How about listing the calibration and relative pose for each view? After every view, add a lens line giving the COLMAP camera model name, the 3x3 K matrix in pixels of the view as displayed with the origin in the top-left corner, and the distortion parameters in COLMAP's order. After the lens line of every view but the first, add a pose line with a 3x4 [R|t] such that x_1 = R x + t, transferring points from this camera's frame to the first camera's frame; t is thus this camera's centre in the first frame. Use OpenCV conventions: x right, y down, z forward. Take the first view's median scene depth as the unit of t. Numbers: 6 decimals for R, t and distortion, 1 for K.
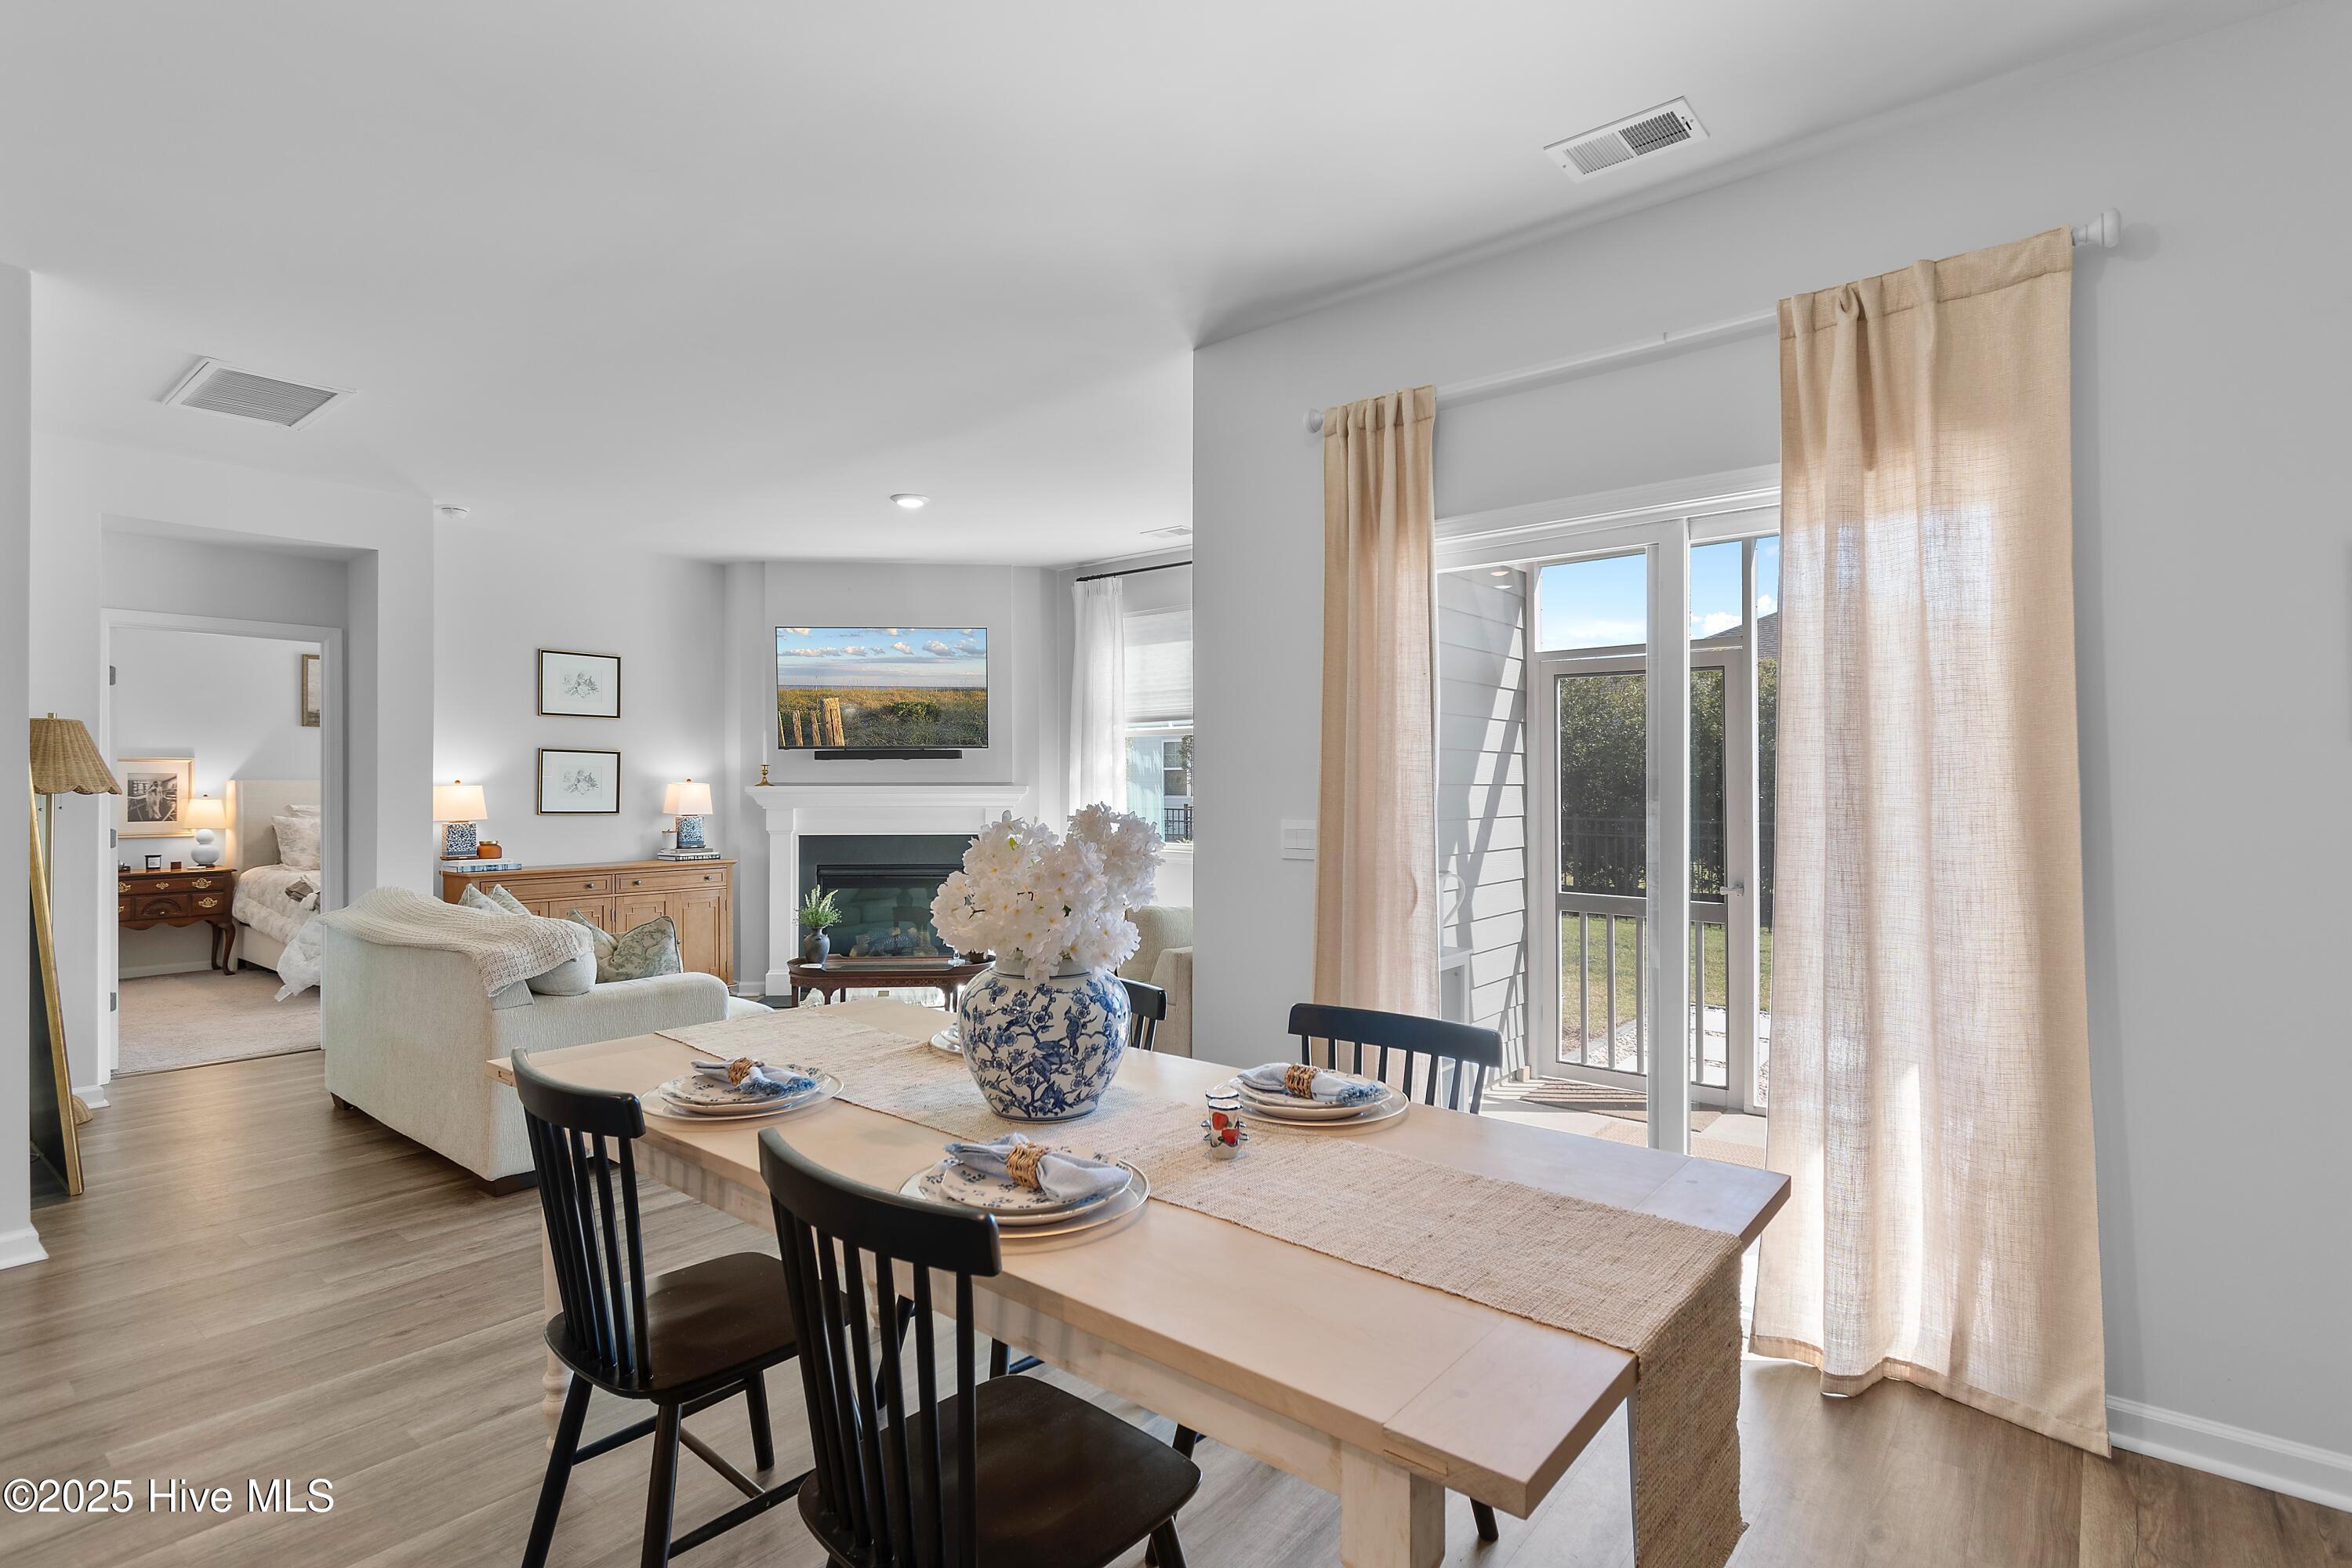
lens RADIAL K [[1134.9, 0, 1200.4], [0, 1134.9, 787.8], [0, 0, 1]] dist [0.002401, -0.005331]
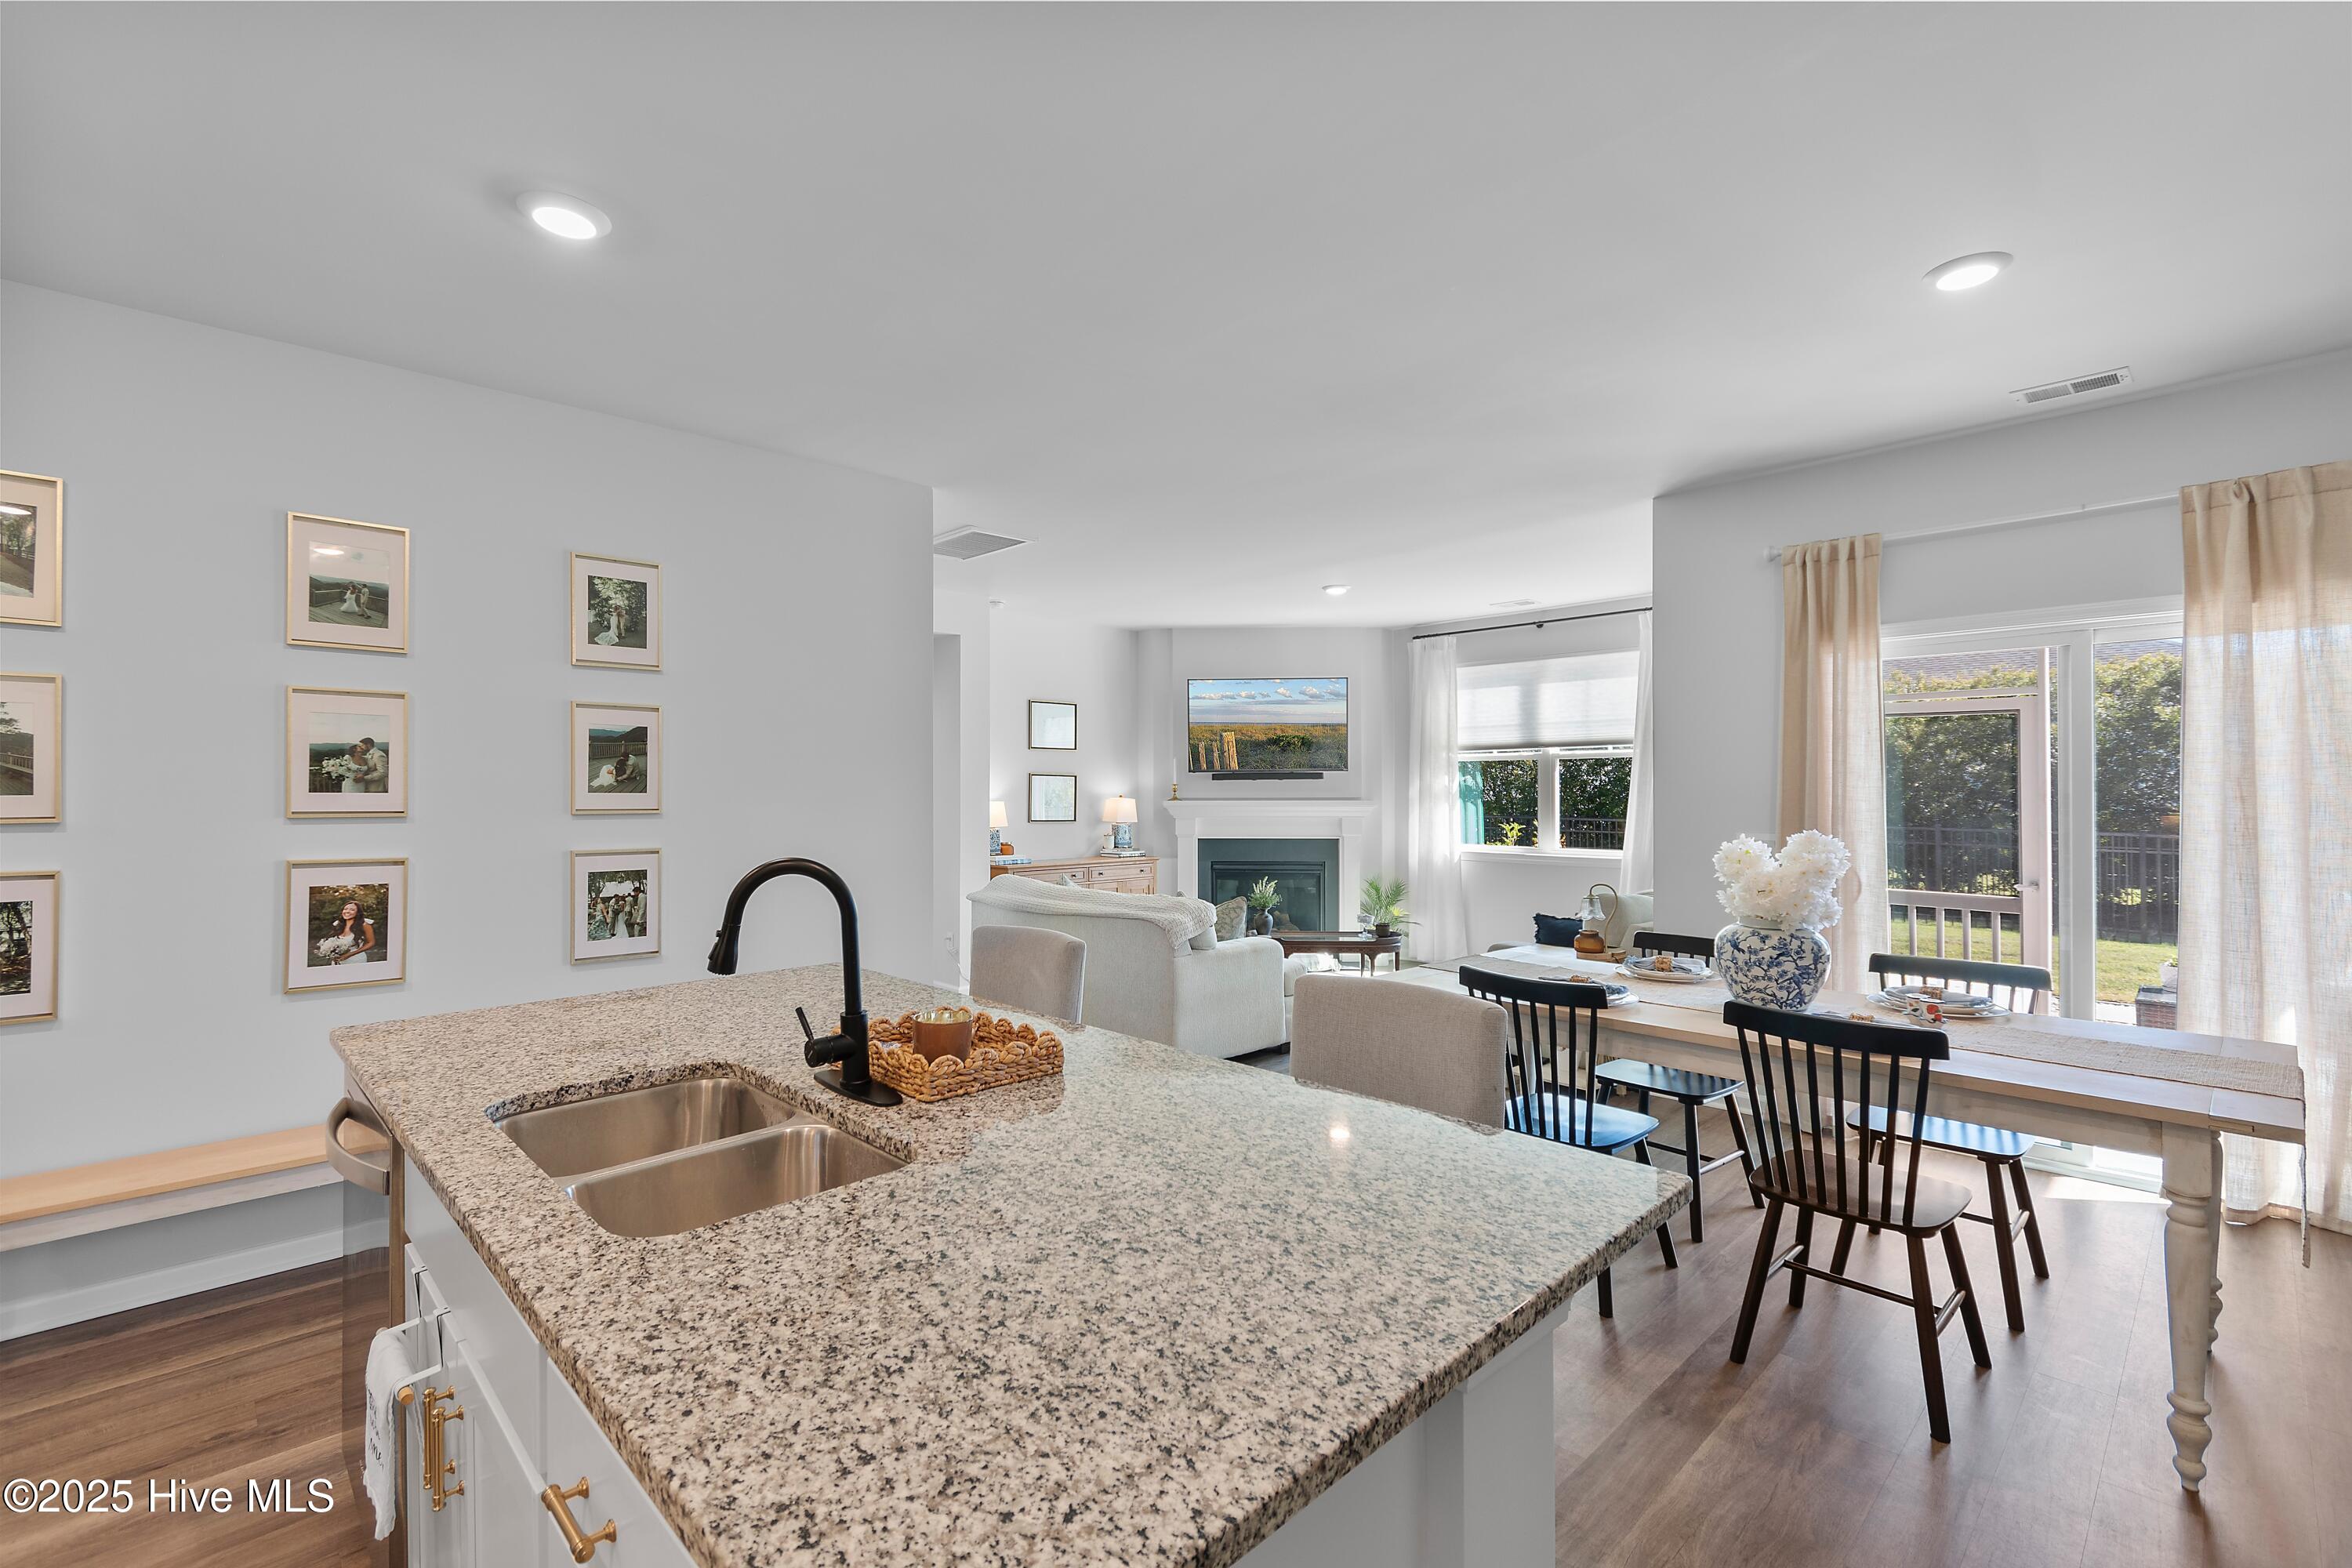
lens RADIAL K [[1043.3, 0, 1187.9], [0, 1043.3, 788.7], [0, 0, 1]] dist [0.007626, -0.002173]
pose [[0.993212, -0.001474, -0.116311, -0.255627], [0.001346, 0.999998, -0.001180, -0.015041], [0.116312, 0.001016, 0.993212, -0.210220]]
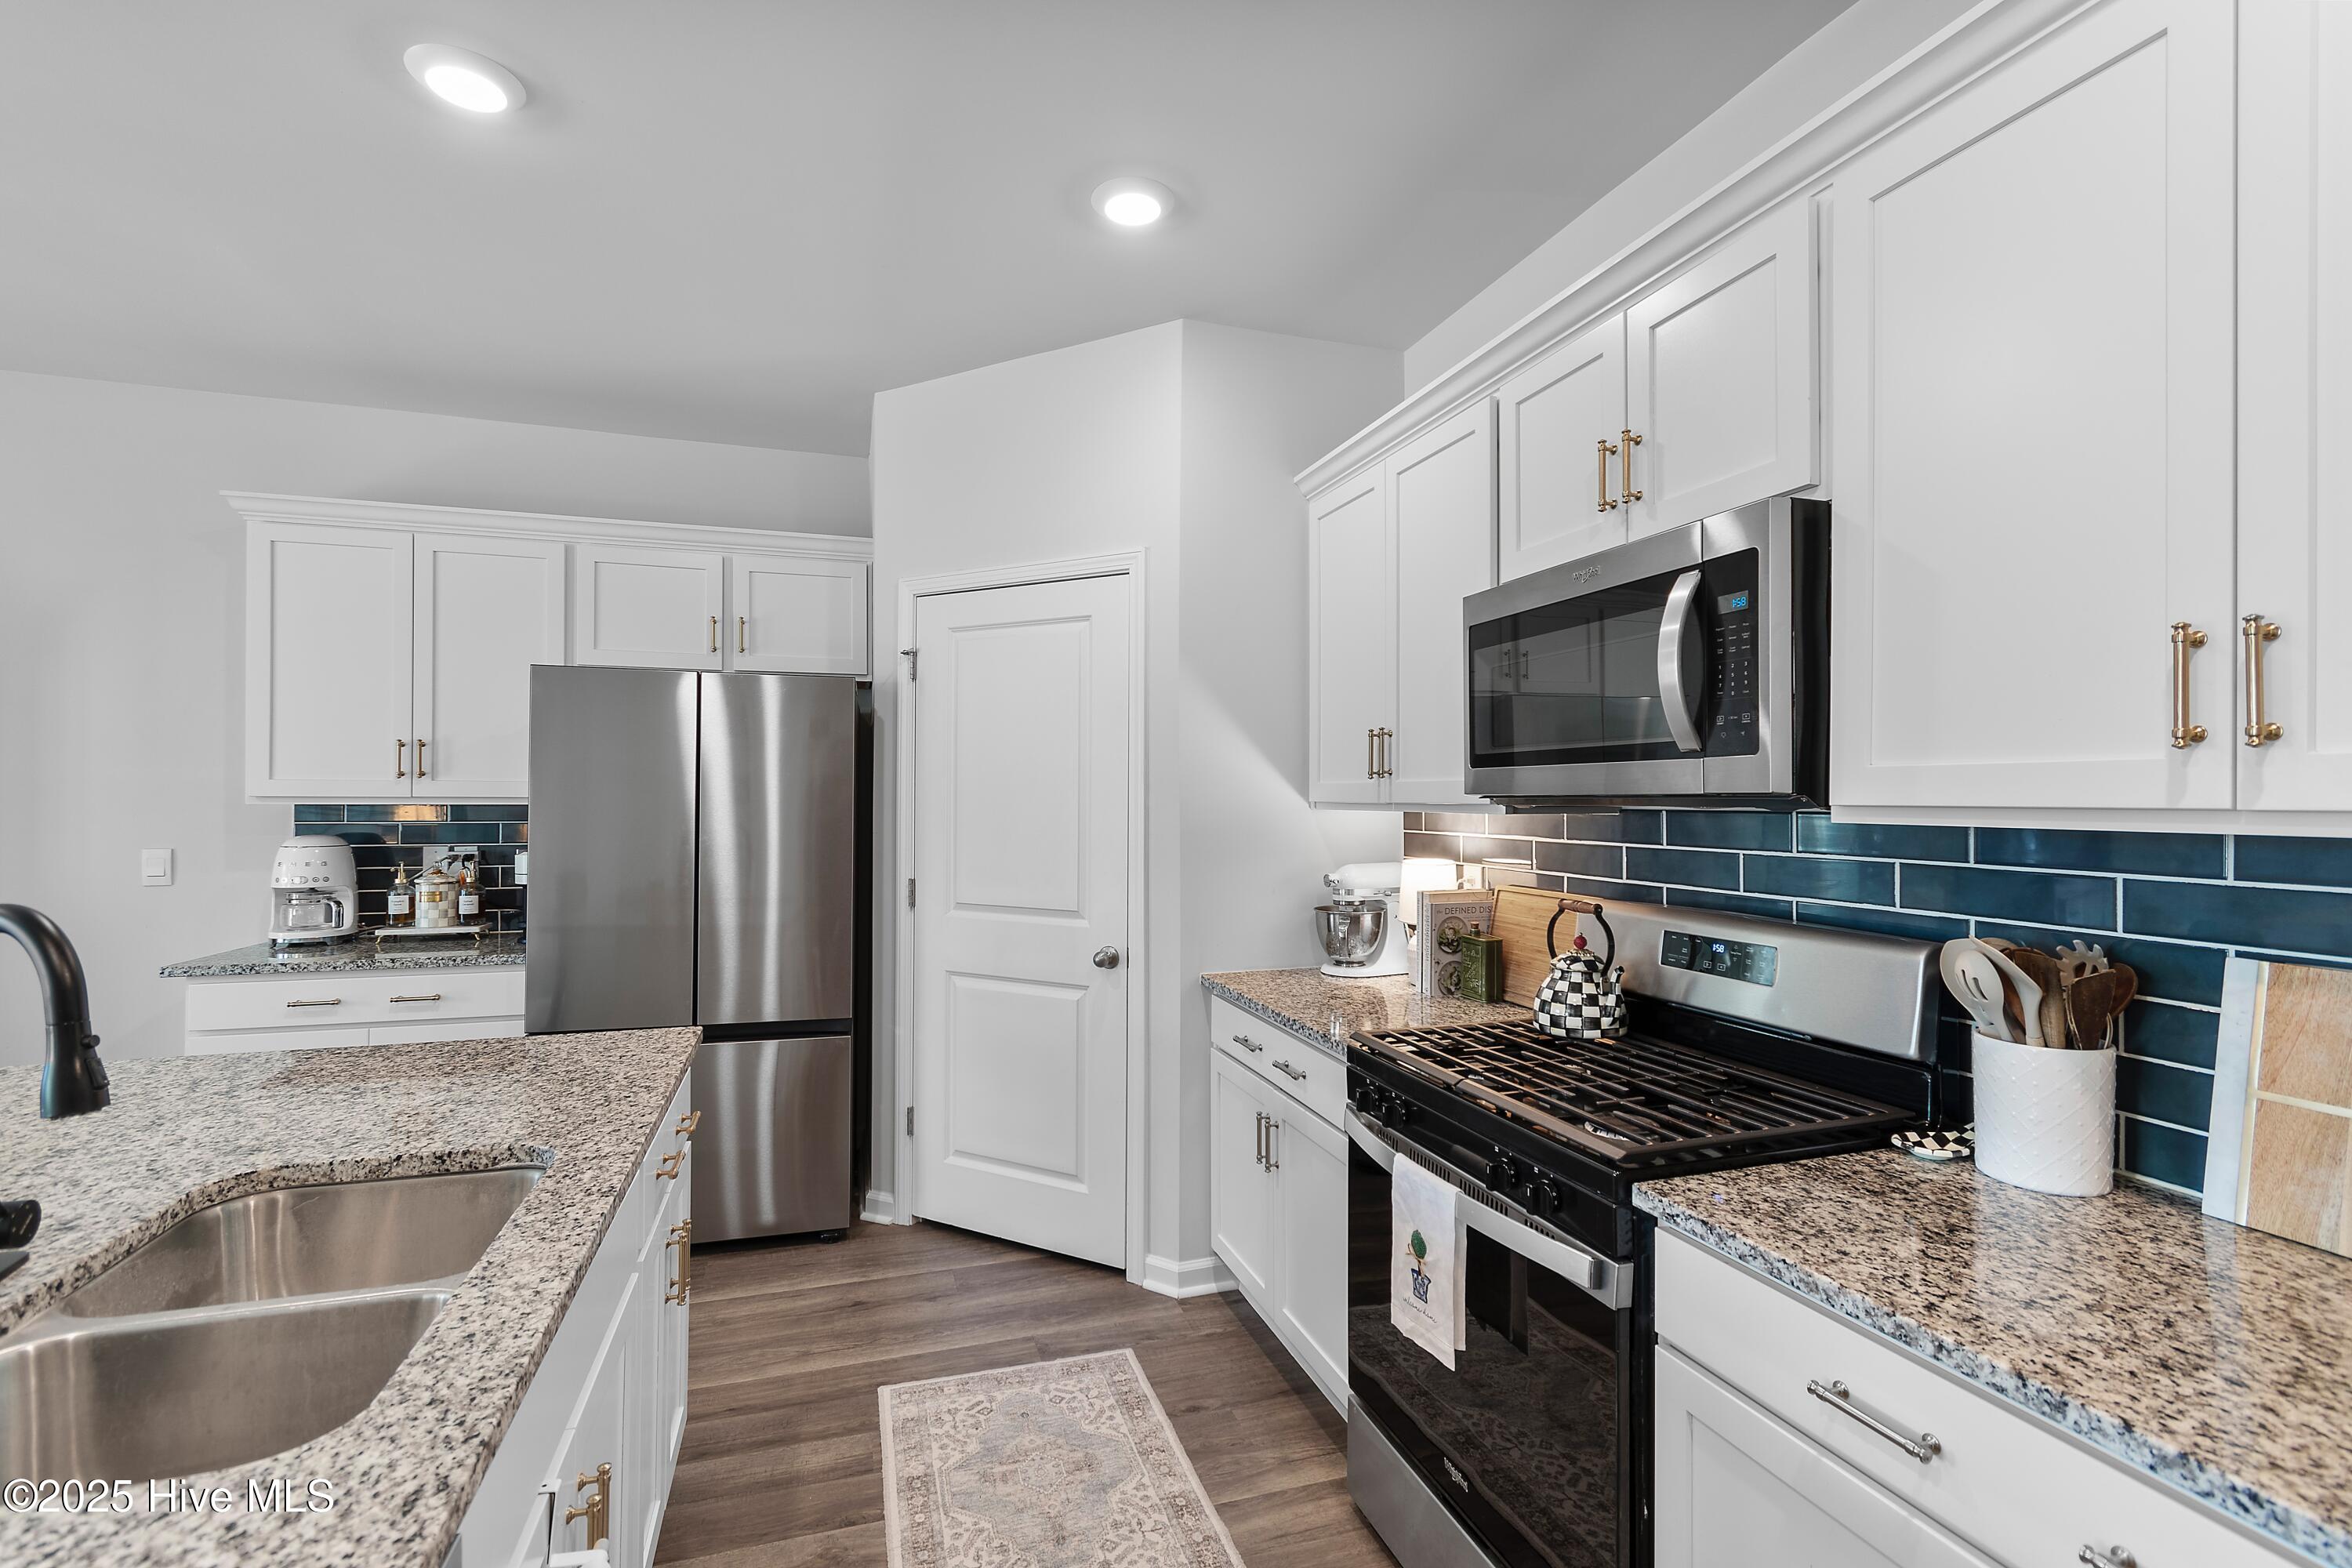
lens RADIAL K [[1043.3, 0, 1171.6], [0, 1043.3, 794.3], [0, 0, 1]] dist [0.007626, -0.002173]
pose [[-0.837461, -0.001621, 0.546494, -0.626005], [-0.003013, 0.999994, -0.001651, -0.013619], [-0.546489, -0.003029, -0.837461, 0.089706]]
